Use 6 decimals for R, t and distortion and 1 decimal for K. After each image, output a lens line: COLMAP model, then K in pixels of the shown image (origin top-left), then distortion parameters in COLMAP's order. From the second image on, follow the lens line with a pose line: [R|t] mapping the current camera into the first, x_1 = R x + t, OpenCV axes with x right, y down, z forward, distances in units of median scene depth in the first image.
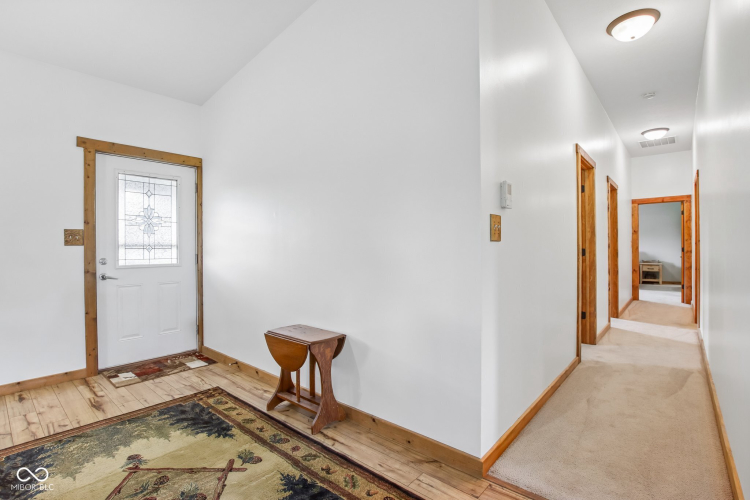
lens RADIAL K [[353.2, 0, 377.6], [0, 353.2, 249.7], [0, 0, 1]] dist [-0.037731, 0.005779]
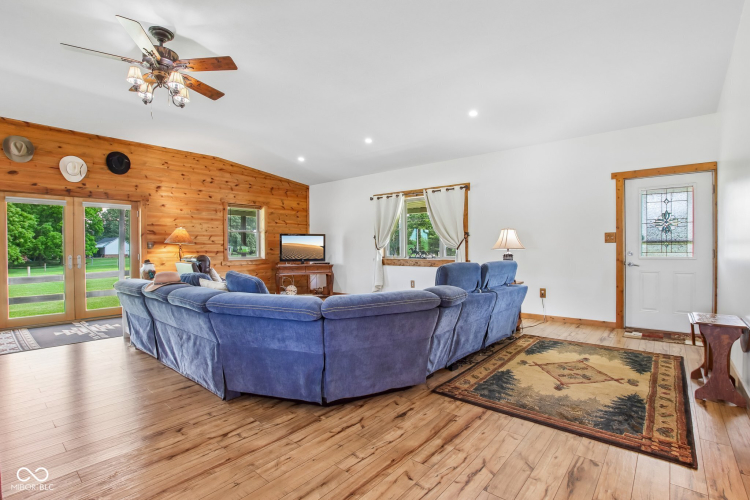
lens RADIAL K [[353.2, 0, 377.6], [0, 353.2, 249.7], [0, 0, 1]] dist [-0.037731, 0.005779]
pose [[0.008692, 0.013407, -0.999872, 0.698919], [0.001457, 0.999909, 0.013420, -0.003084], [0.999961, -0.001574, 0.008672, -0.082350]]
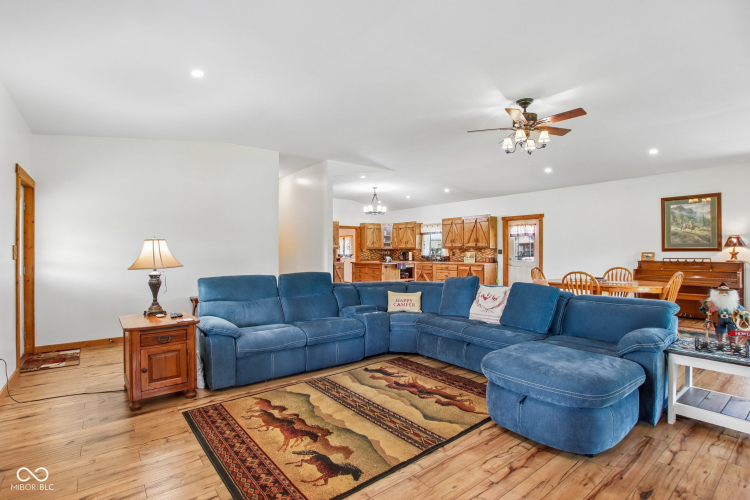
lens RADIAL K [[362.0, 0, 383.7], [0, 362.0, 249.8], [0, 0, 1]] dist [-0.014500, 0.000108]
pose [[0.179275, 0.009390, 0.983754, -1.766958], [0.009297, 0.999894, -0.011239, -0.017953], [-0.983755, 0.011161, 0.179168, -0.395387]]
